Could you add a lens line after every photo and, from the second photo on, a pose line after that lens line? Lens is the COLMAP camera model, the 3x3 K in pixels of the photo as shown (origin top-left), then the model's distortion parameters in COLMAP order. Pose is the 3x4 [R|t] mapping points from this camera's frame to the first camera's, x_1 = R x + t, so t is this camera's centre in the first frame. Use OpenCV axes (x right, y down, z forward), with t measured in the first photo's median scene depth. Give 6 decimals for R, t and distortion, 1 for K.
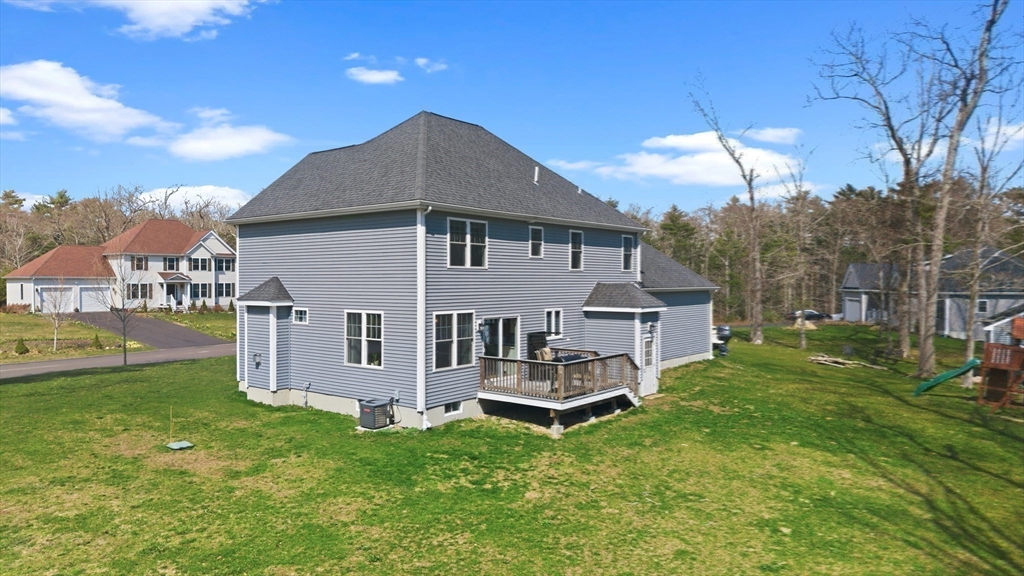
lens RADIAL K [[683.4, 0, 522.1], [0, 683.4, 289.3], [0, 0, 1]] dist [0.009735, -0.001336]
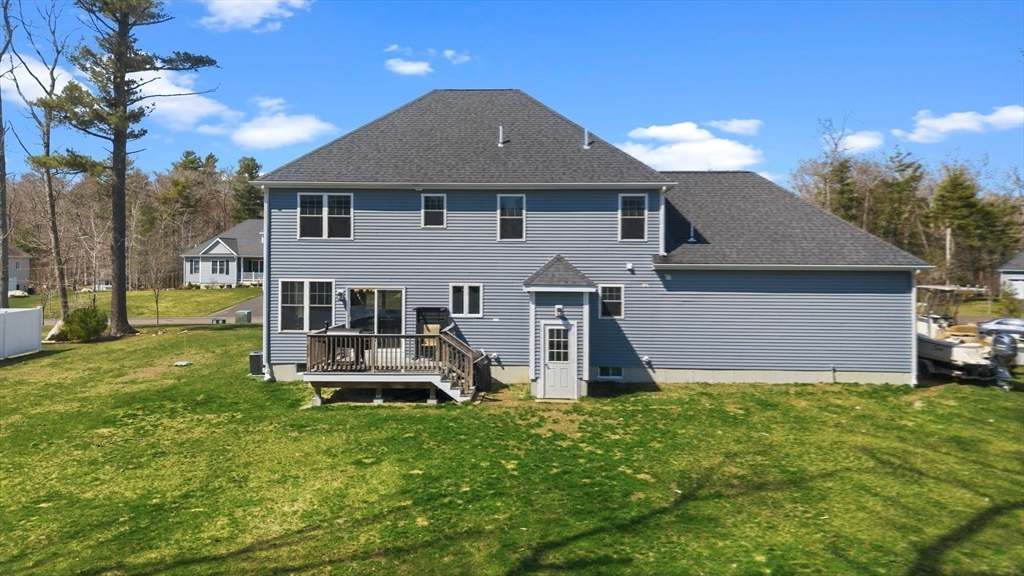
lens RADIAL K [[683.4, 0, 518.7], [0, 683.4, 279.4], [0, 0, 1]] dist [0.009735, -0.001336]
pose [[0.599982, 0.018796, -0.799792, 0.923405], [-0.019092, 0.999776, 0.009173, 0.015157], [0.799785, 0.009766, 0.600207, 0.588918]]
